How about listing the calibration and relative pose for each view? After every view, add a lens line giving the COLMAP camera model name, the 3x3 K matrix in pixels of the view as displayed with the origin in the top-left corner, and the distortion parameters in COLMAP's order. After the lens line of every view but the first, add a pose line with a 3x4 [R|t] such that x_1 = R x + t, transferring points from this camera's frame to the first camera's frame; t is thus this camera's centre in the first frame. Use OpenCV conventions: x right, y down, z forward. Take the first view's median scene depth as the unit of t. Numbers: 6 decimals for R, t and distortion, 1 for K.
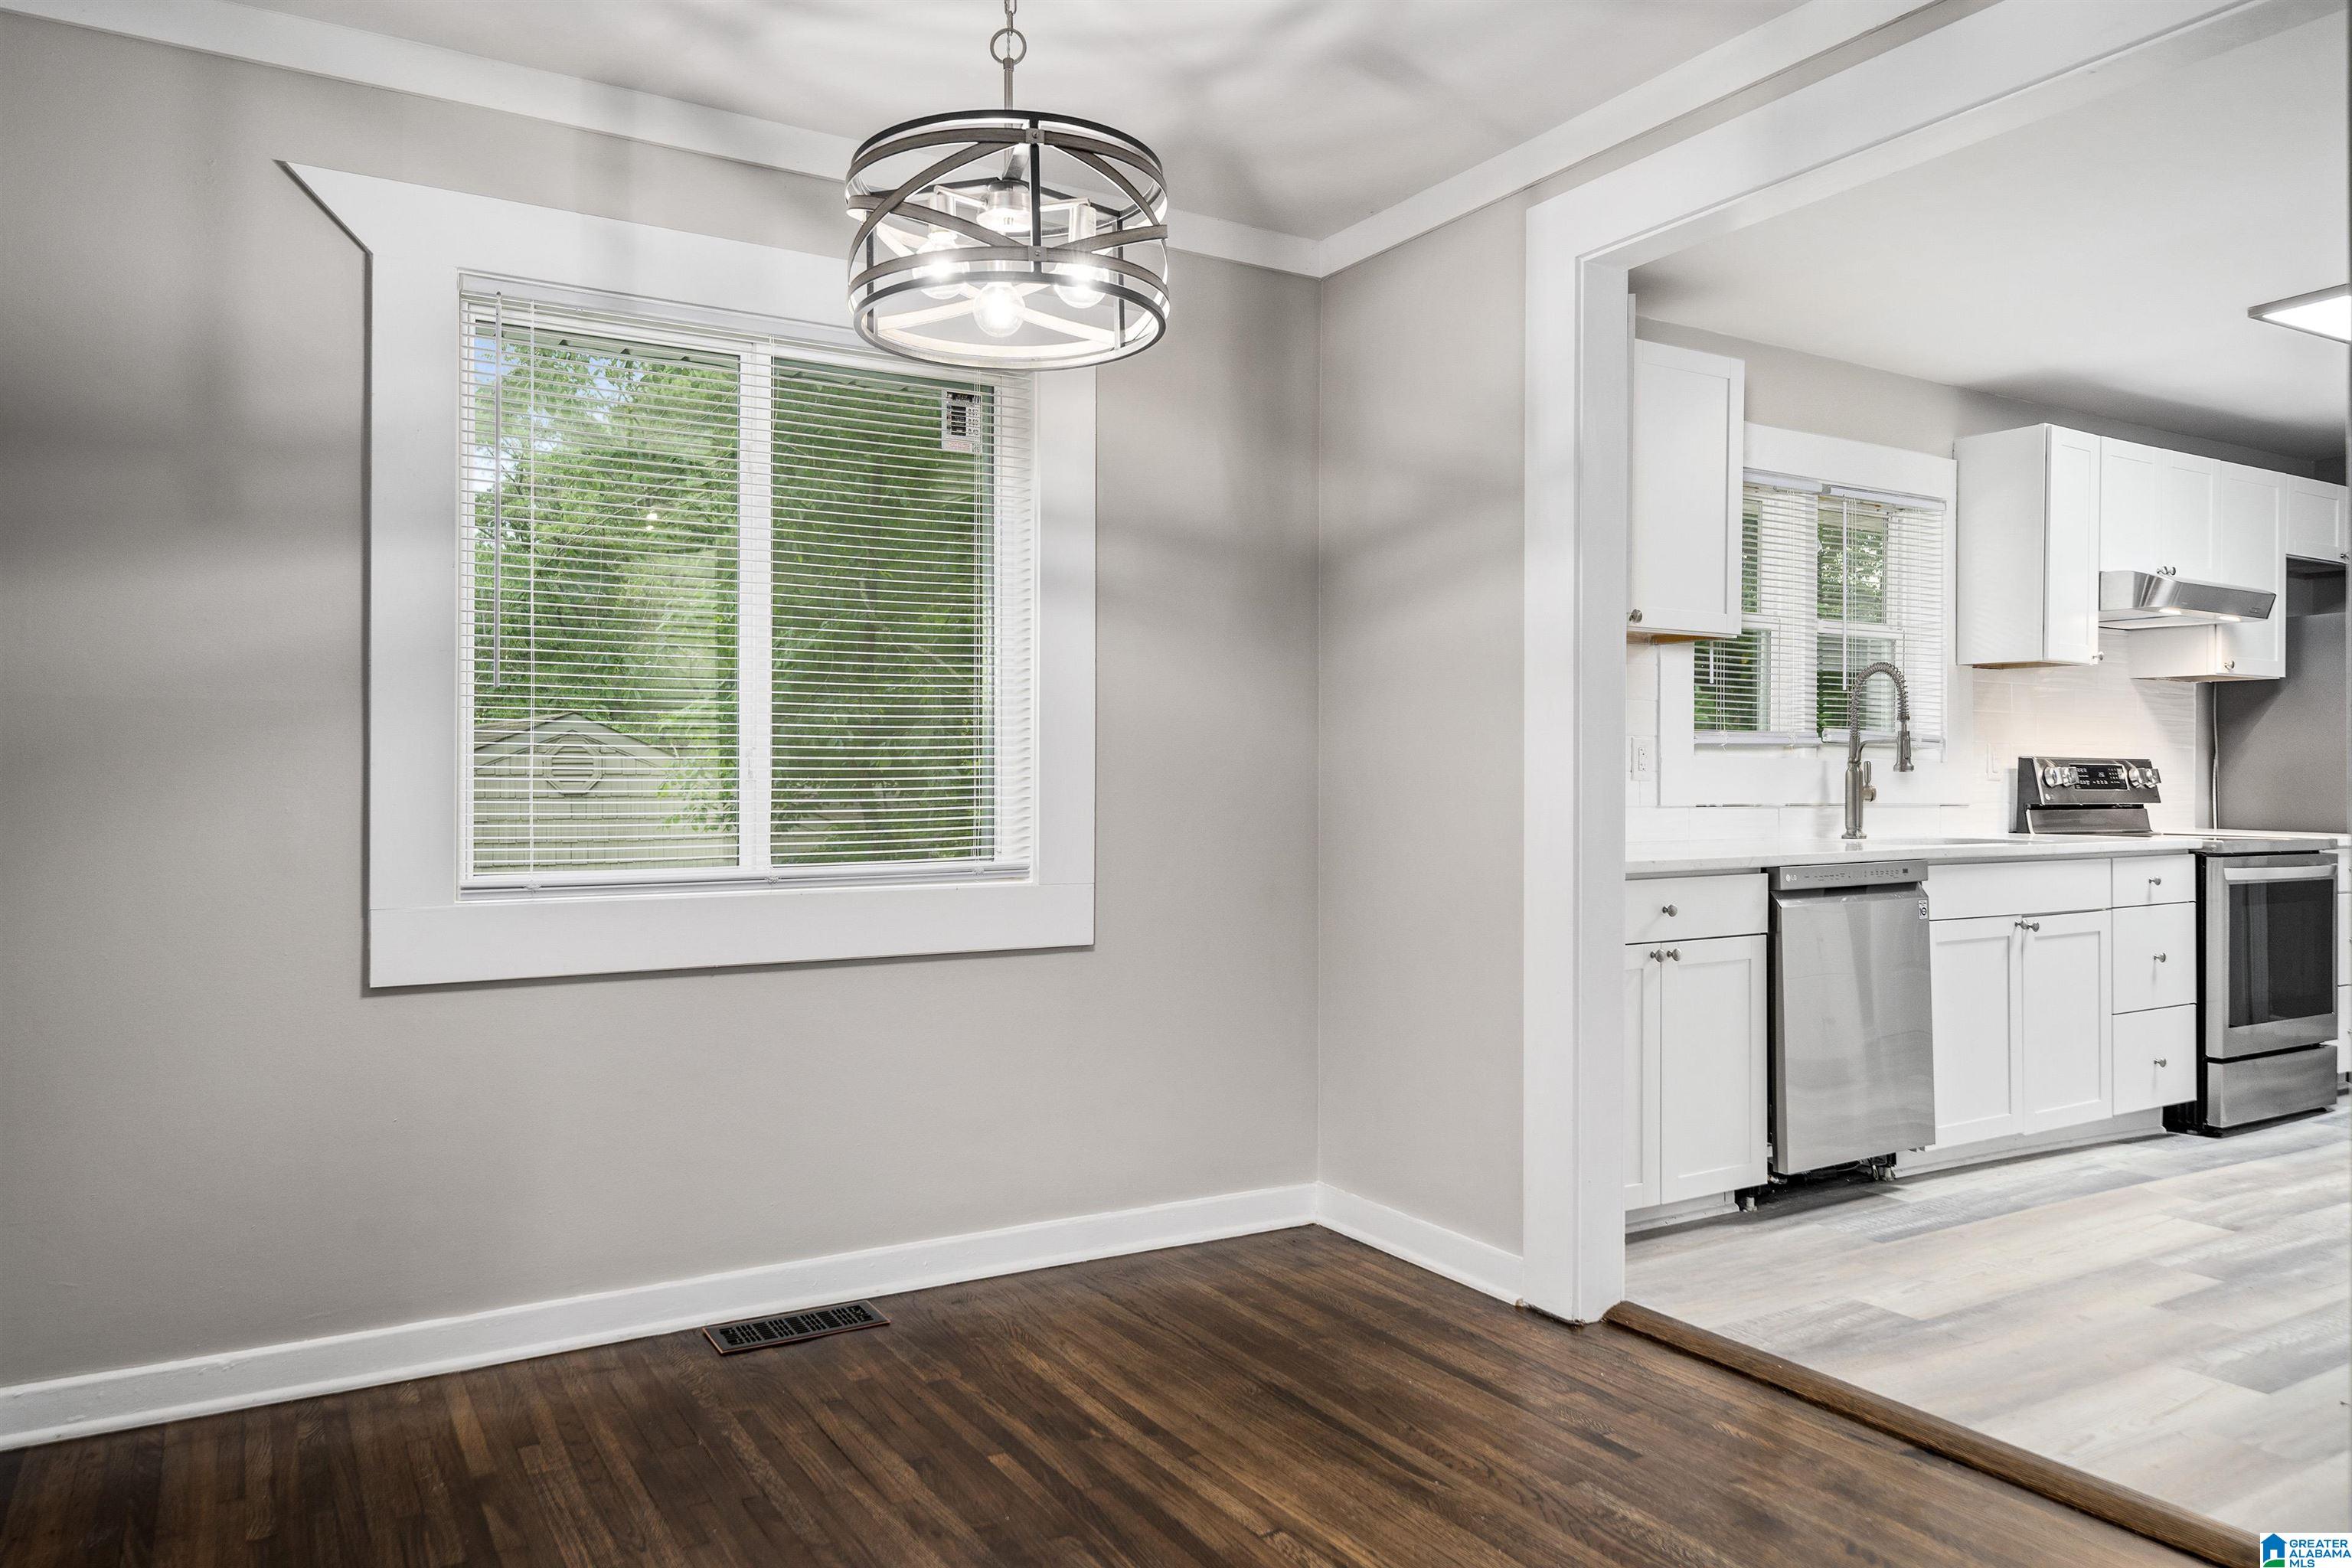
lens RADIAL K [[1579.6, 0, 1167.4], [0, 1579.6, 764.0], [0, 0, 1]] dist [-0.001700, 0.001723]
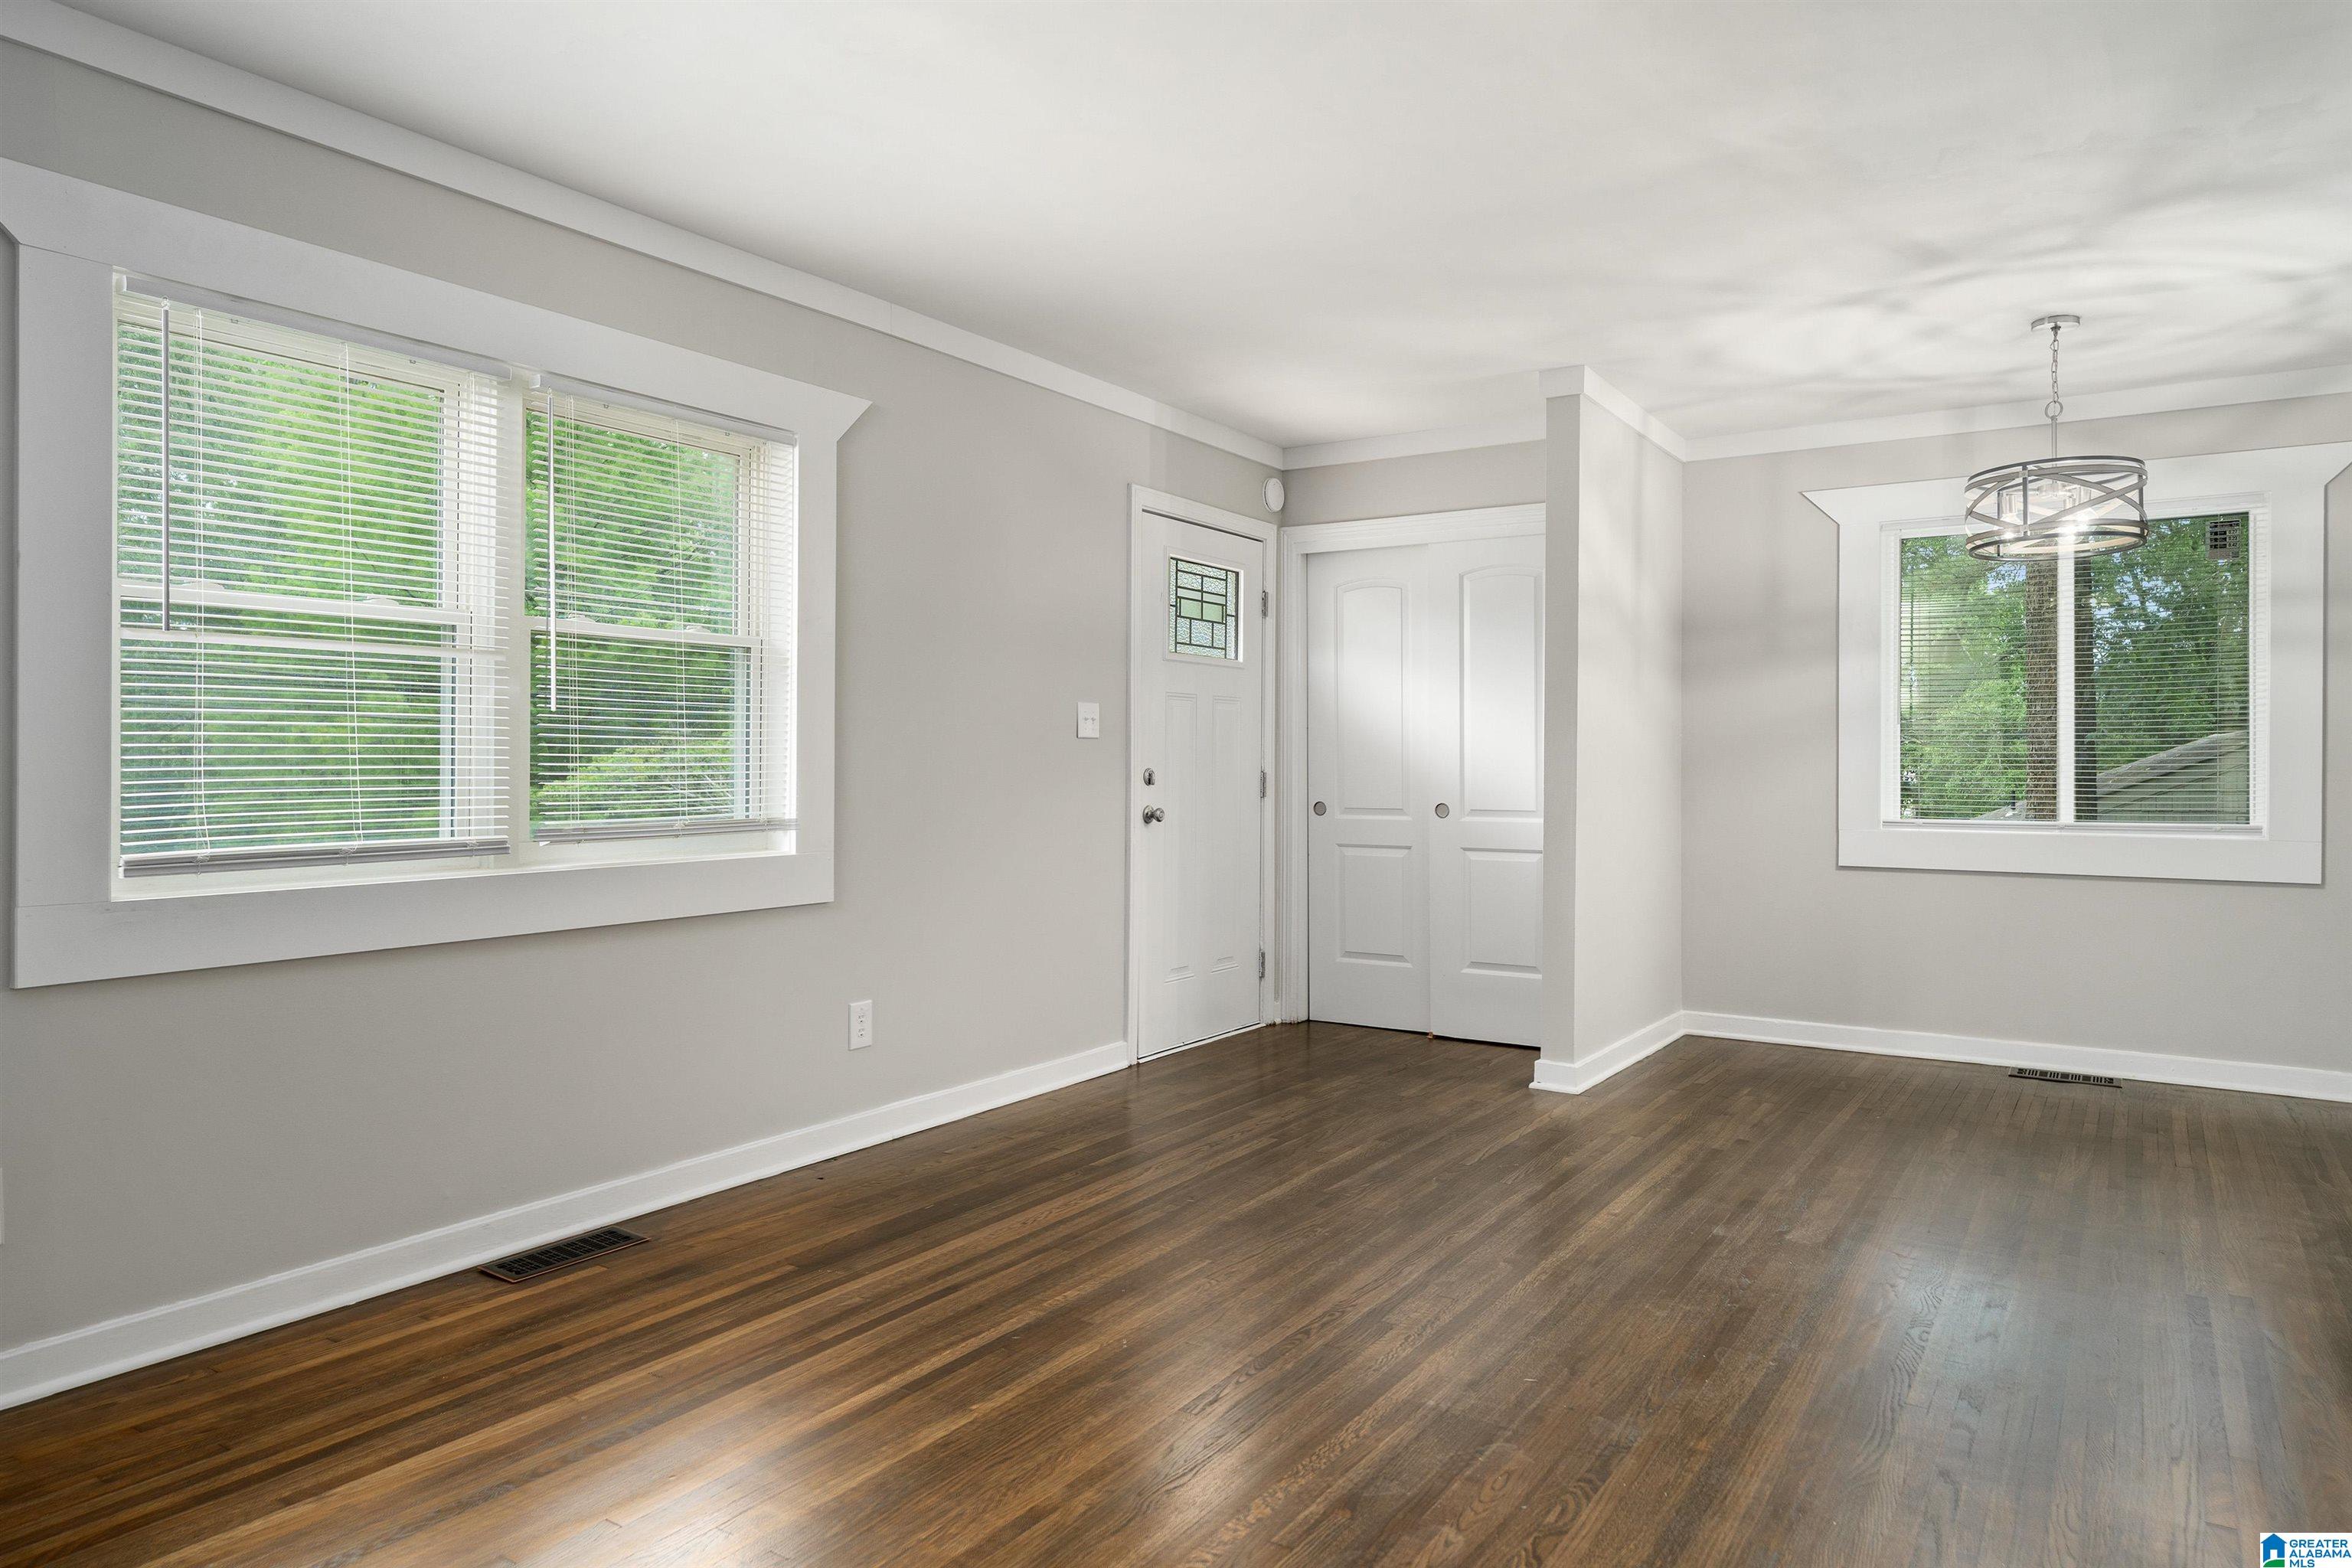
lens RADIAL K [[1473.4, 0, 1173.7], [0, 1473.4, 769.3], [0, 0, 1]] dist [0.004309, 0.003105]
pose [[0.439345, 0.000421, -0.898318, 0.988009], [0.002037, 0.999997, 0.001465, 0.004851], [0.898316, -0.002473, 0.439343, -0.764329]]
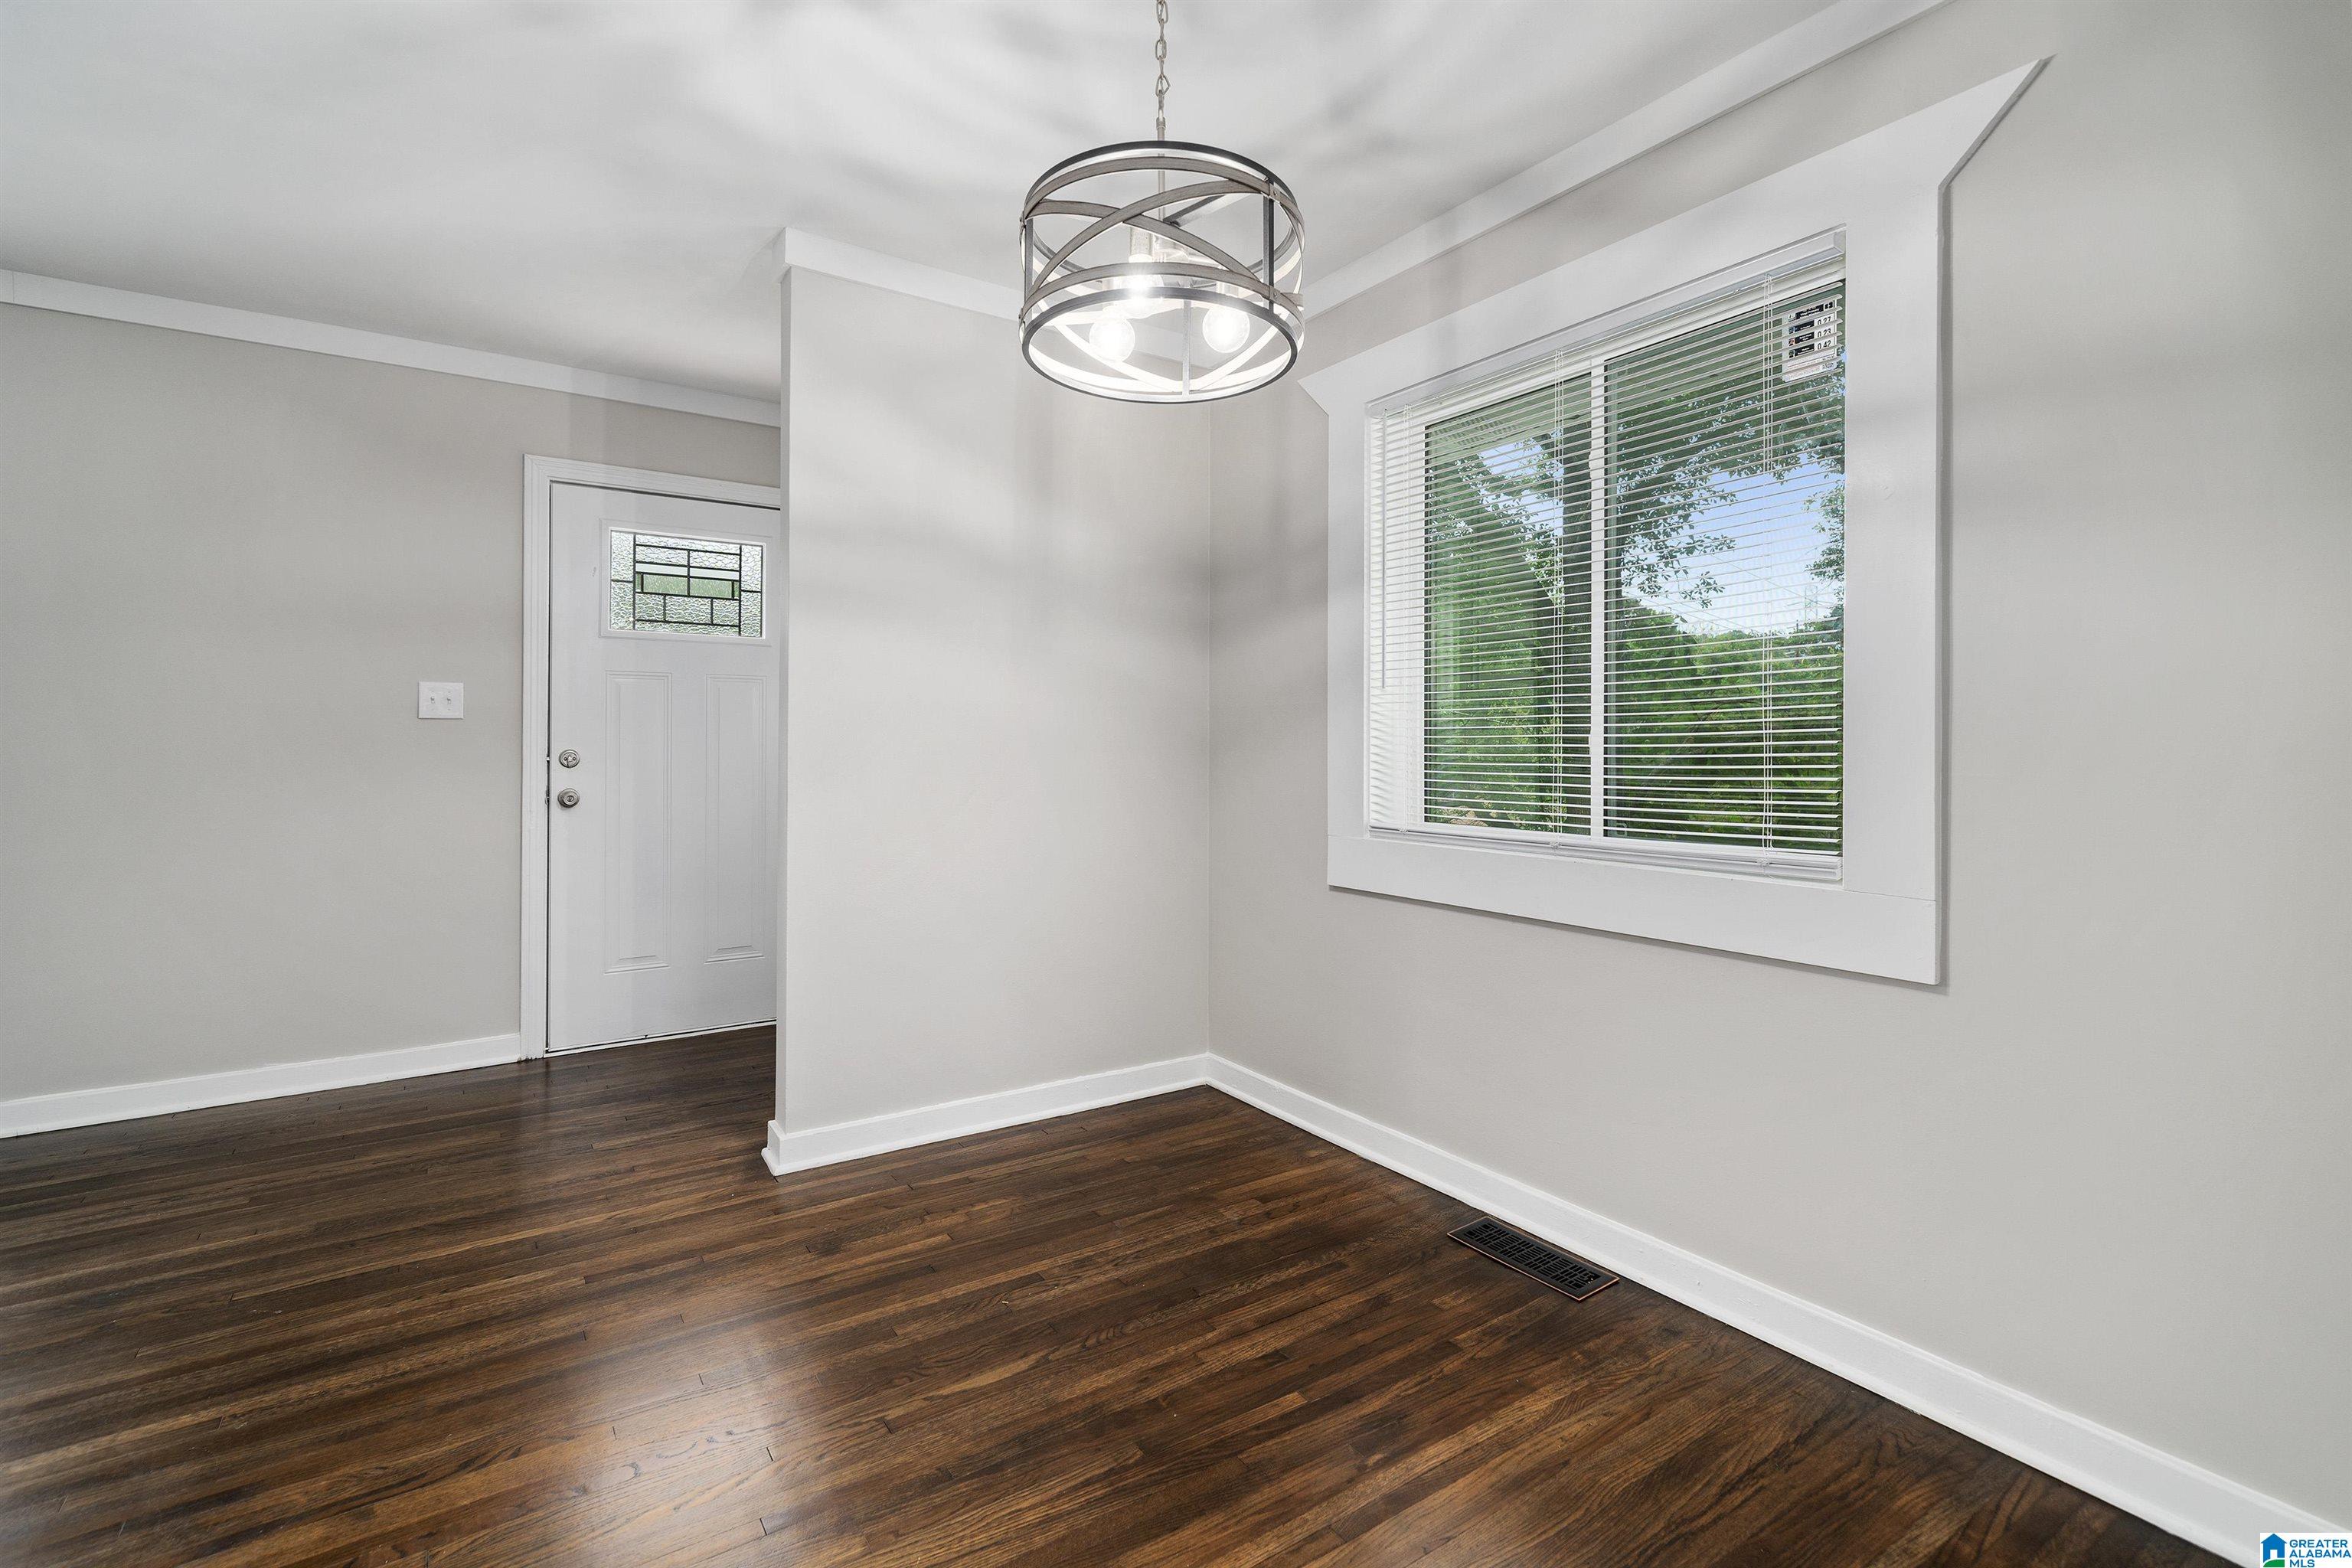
lens RADIAL K [[1053.7, 0, 1169.0], [0, 1053.7, 743.3], [0, 0, 1]] dist [0.000366, -0.000428]
pose [[0.051530, -0.002778, -0.998668, 0.577875], [0.002406, 0.999994, -0.002658, 0.002873], [0.998669, -0.002265, 0.051536, 0.857030]]
